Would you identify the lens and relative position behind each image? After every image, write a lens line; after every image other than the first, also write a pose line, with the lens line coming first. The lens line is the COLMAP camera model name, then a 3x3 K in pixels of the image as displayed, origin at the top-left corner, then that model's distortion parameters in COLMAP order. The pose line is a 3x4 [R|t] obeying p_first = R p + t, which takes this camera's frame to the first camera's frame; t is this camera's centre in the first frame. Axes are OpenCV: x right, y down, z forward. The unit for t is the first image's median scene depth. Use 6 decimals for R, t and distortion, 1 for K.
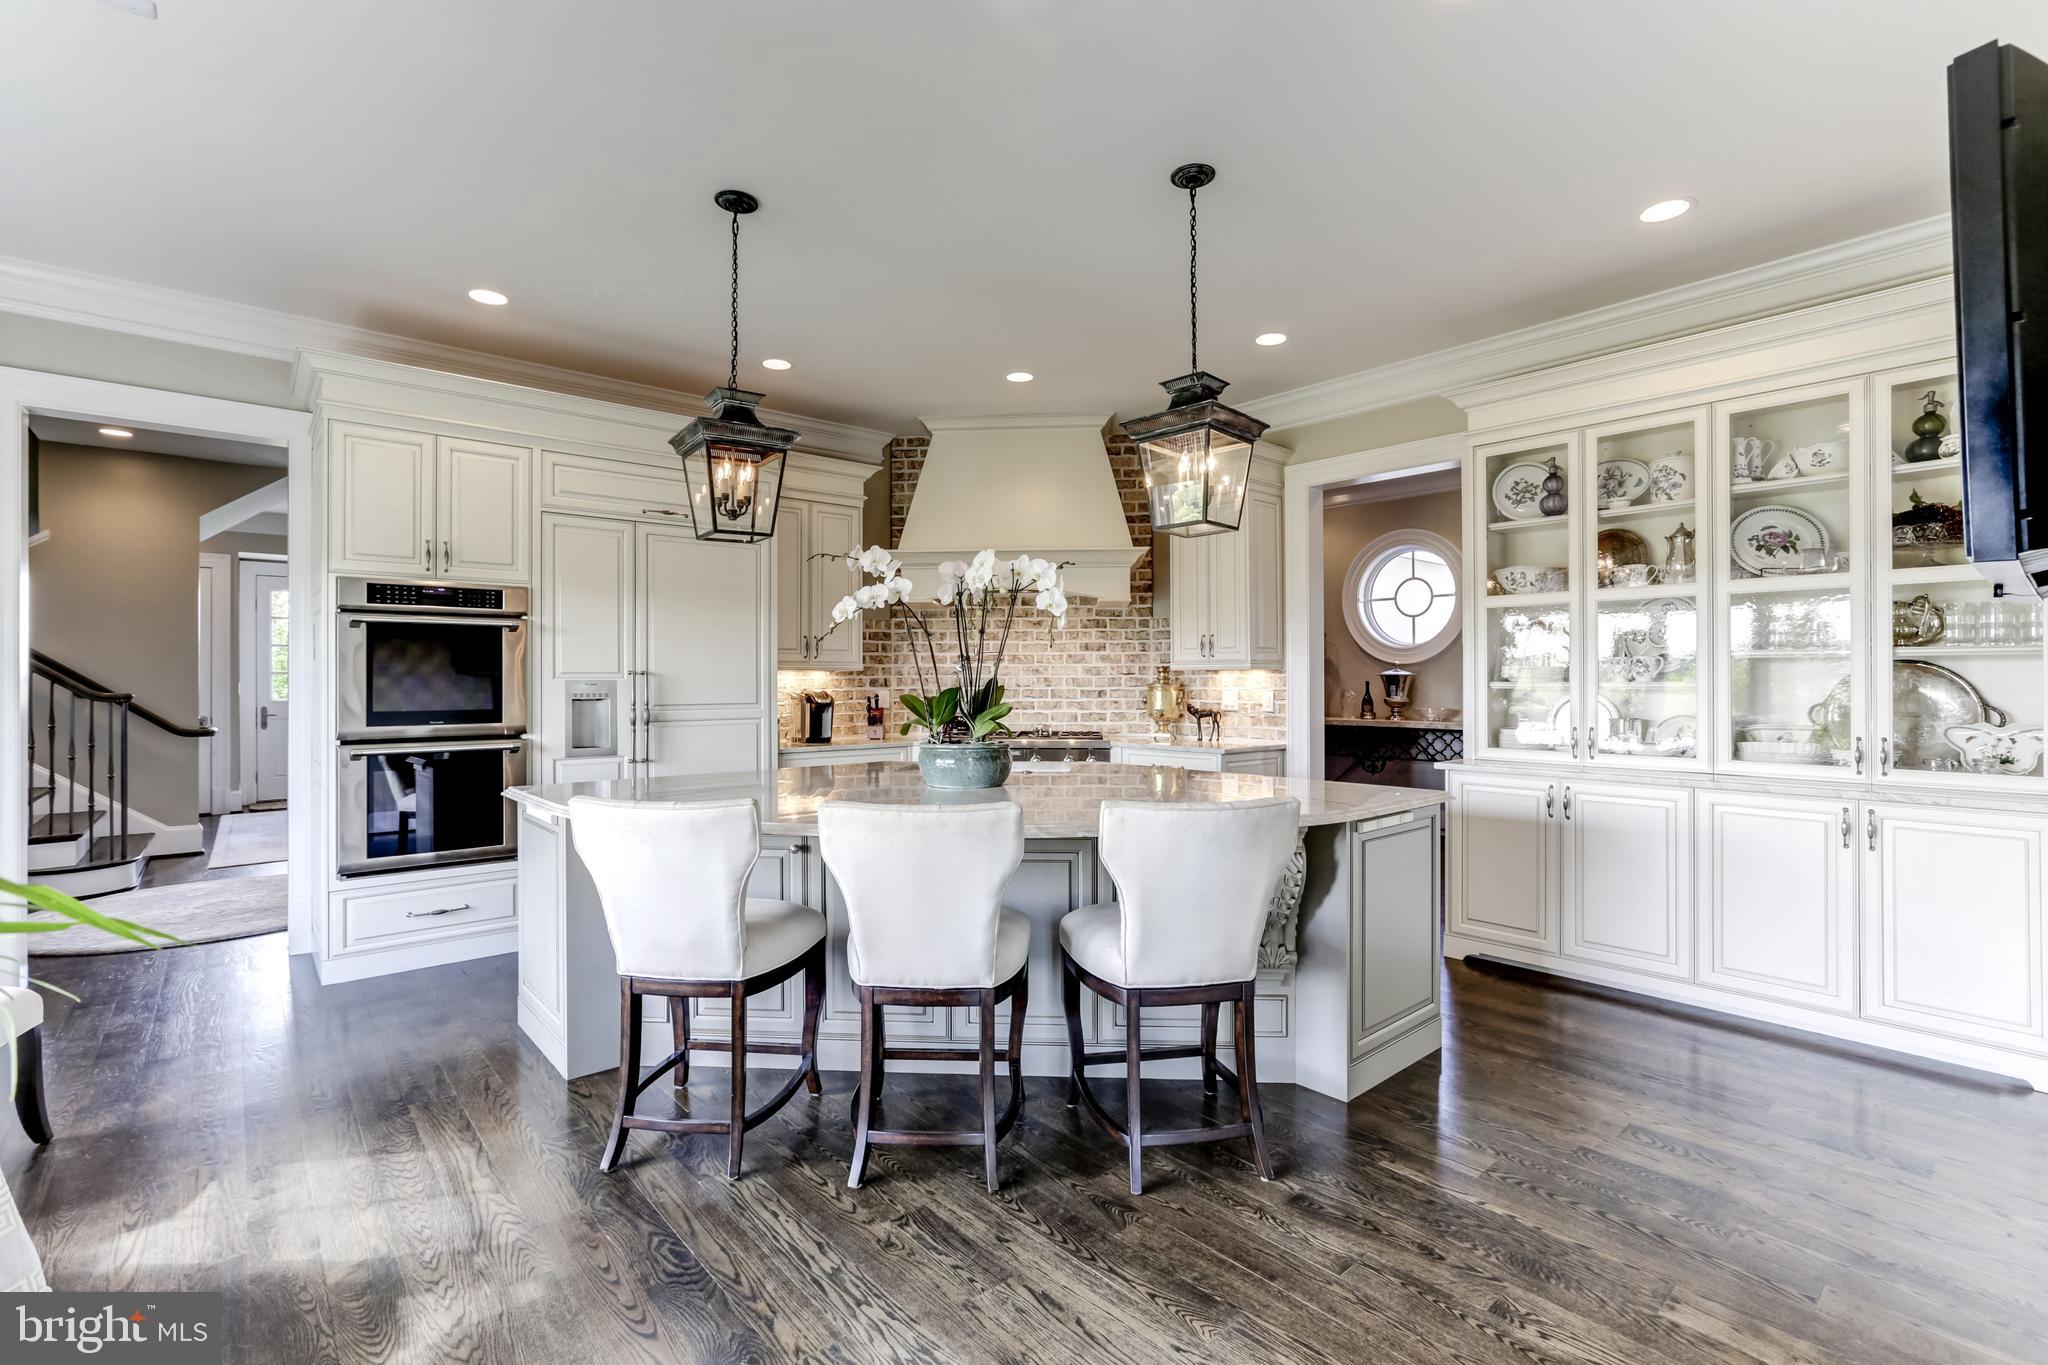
lens RADIAL K [[922.4, 0, 1019.3], [0, 922.4, 677.6], [0, 0, 1]] dist [-0.043170, 0.026948]
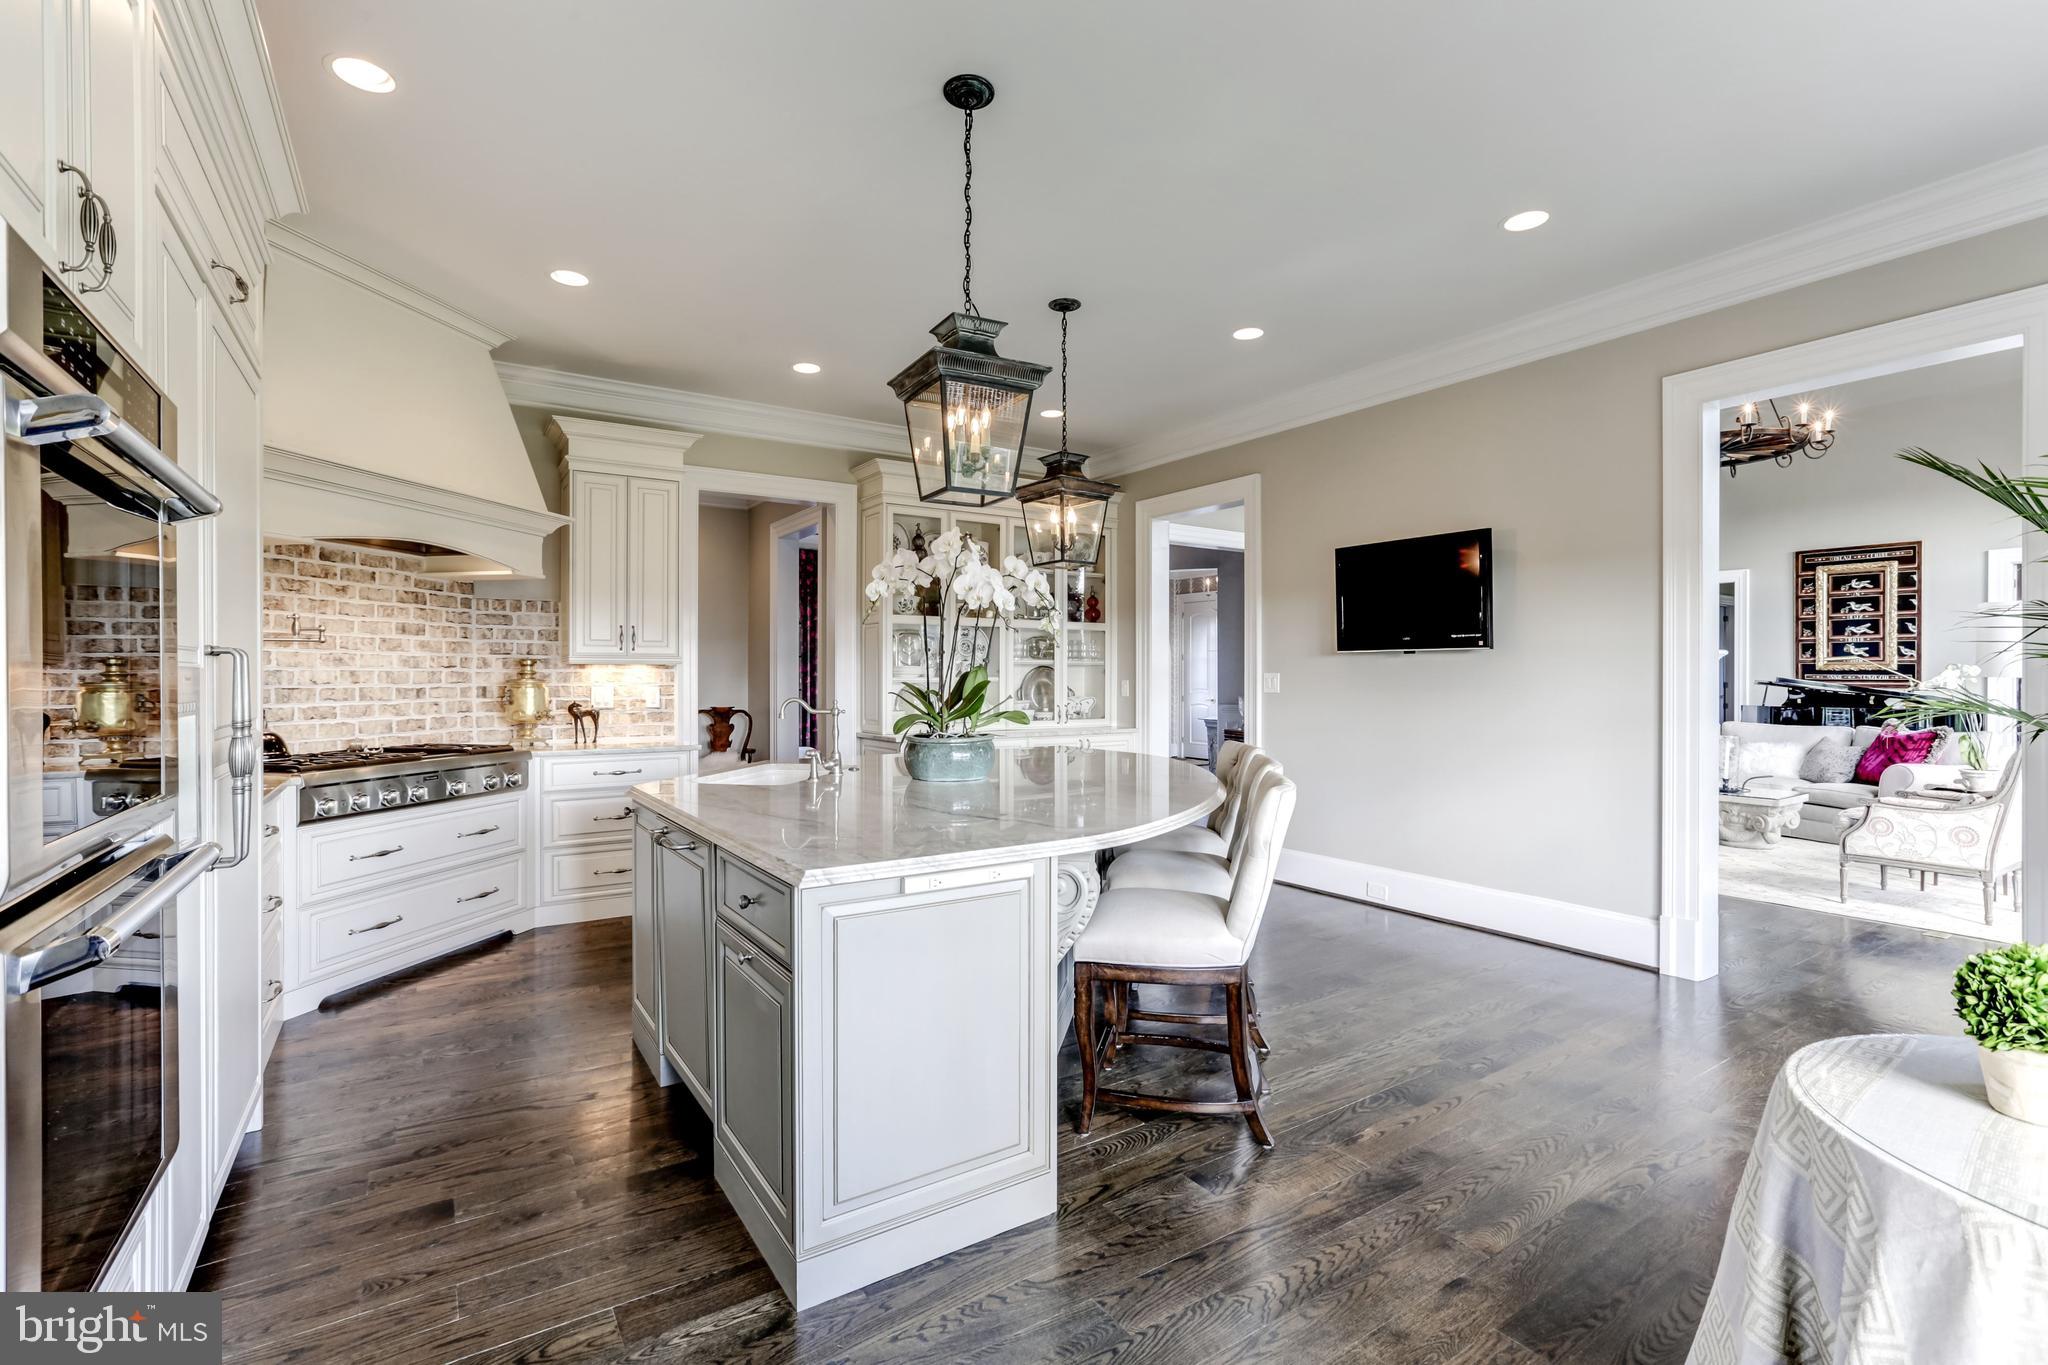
lens RADIAL K [[922.4, 0, 1019.3], [0, 922.4, 677.6], [0, 0, 1]] dist [-0.043170, 0.026948]
pose [[0.136384, 0.001734, 0.990654, -0.821338], [-0.002575, 0.999996, -0.001396, 0.006942], [-0.990653, -0.002360, 0.136388, 0.616019]]
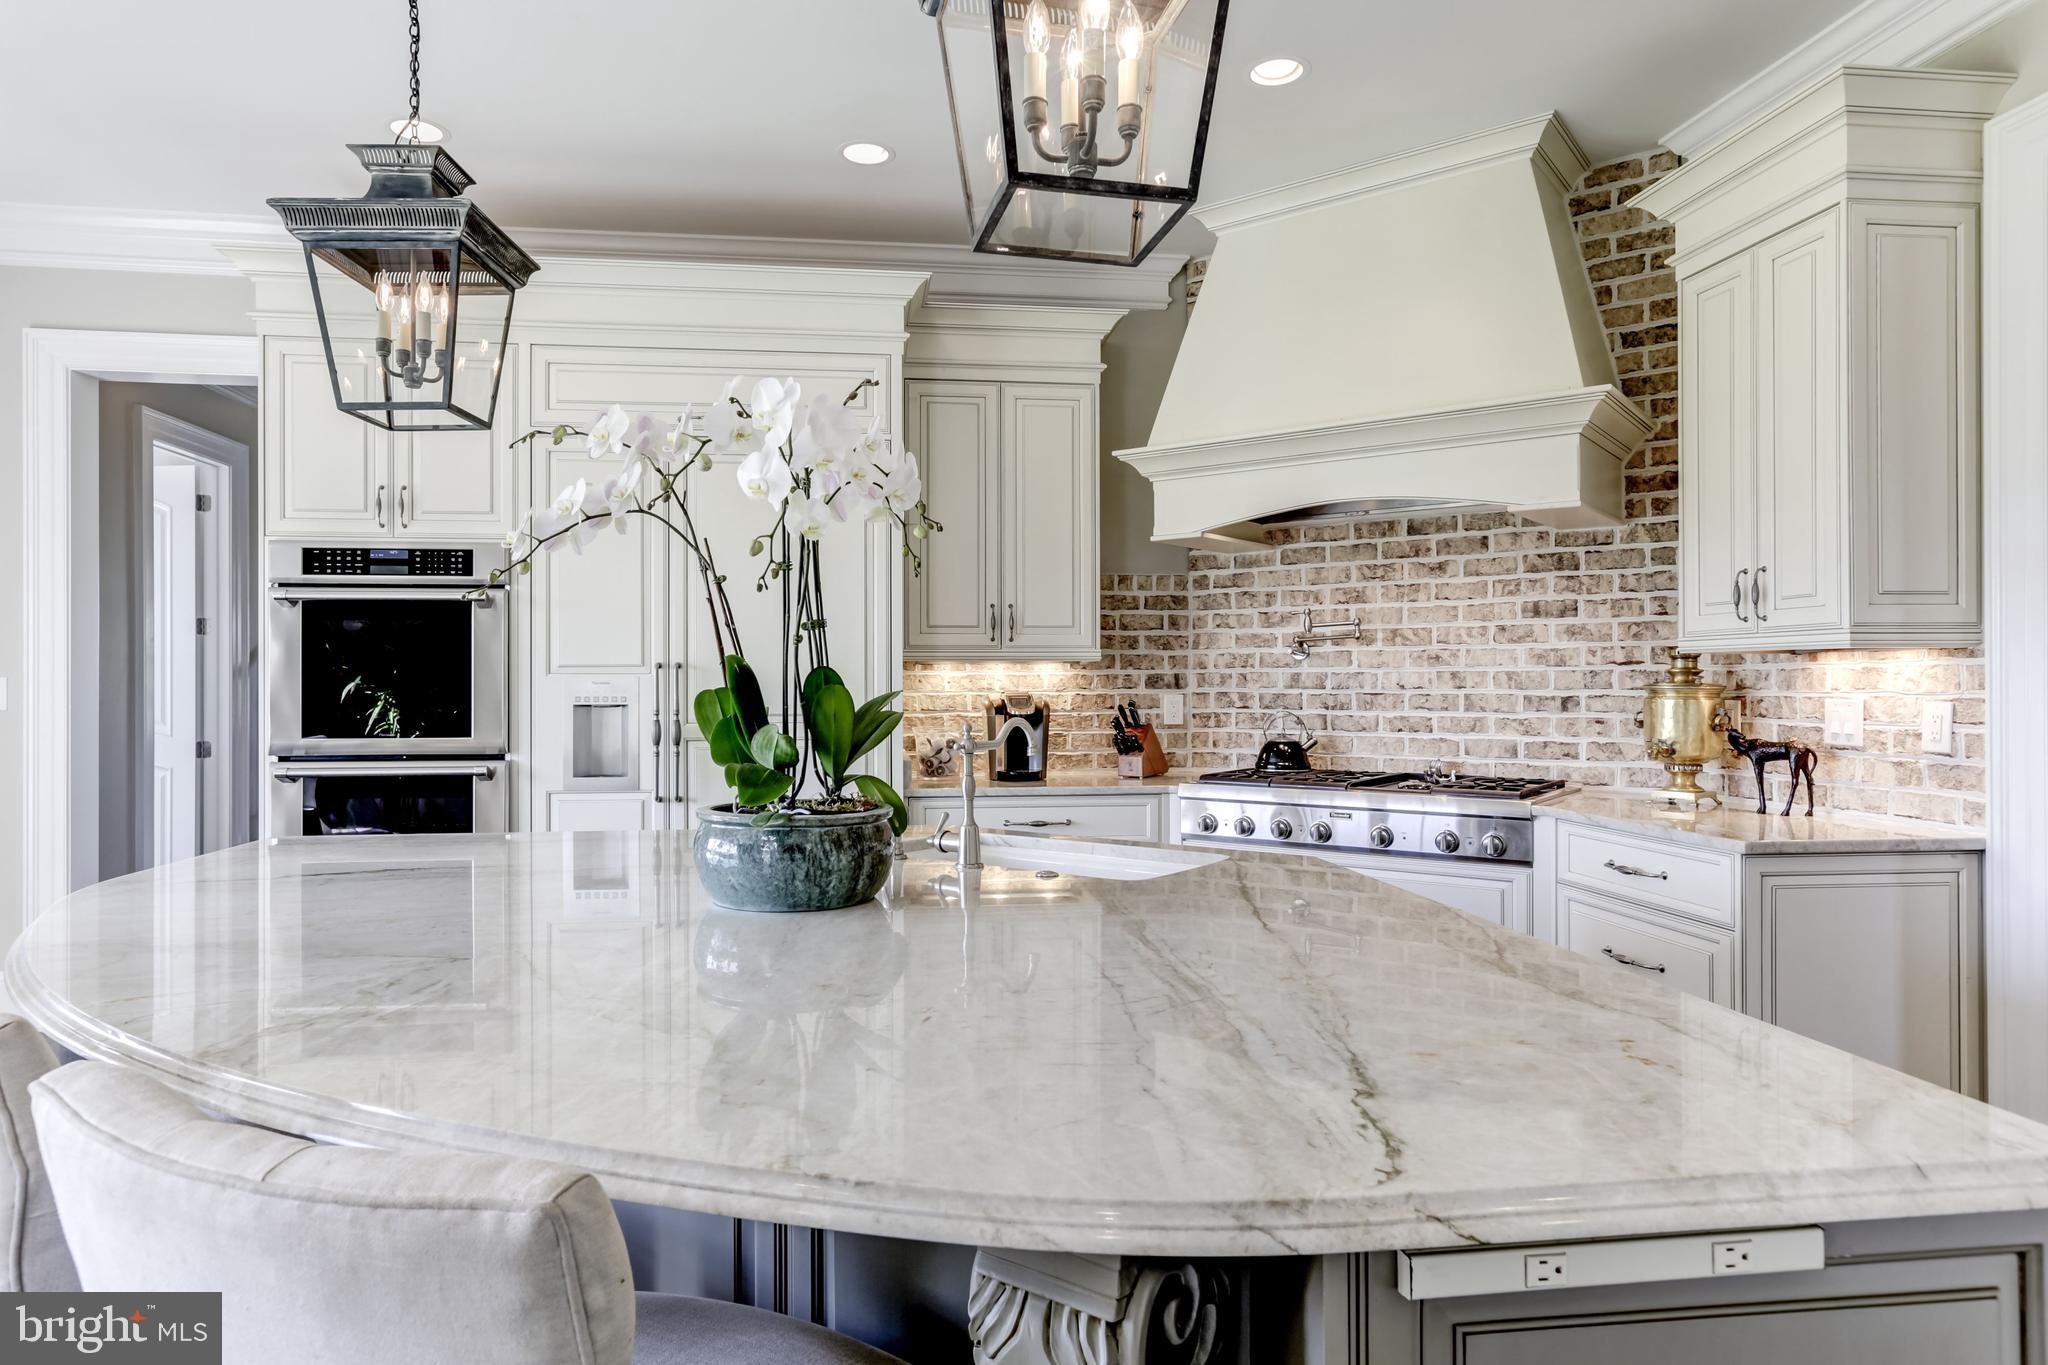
lens RADIAL K [[1221.7, 0, 1021.1], [0, 1221.7, 676.3], [0, 0, 1]] dist [-0.026779, 0.035493]
pose [[0.832884, -0.002401, -0.553442, 0.296660], [0.002194, 0.999997, -0.001037, 0.004154], [0.553443, -0.000350, 0.832887, 0.433189]]
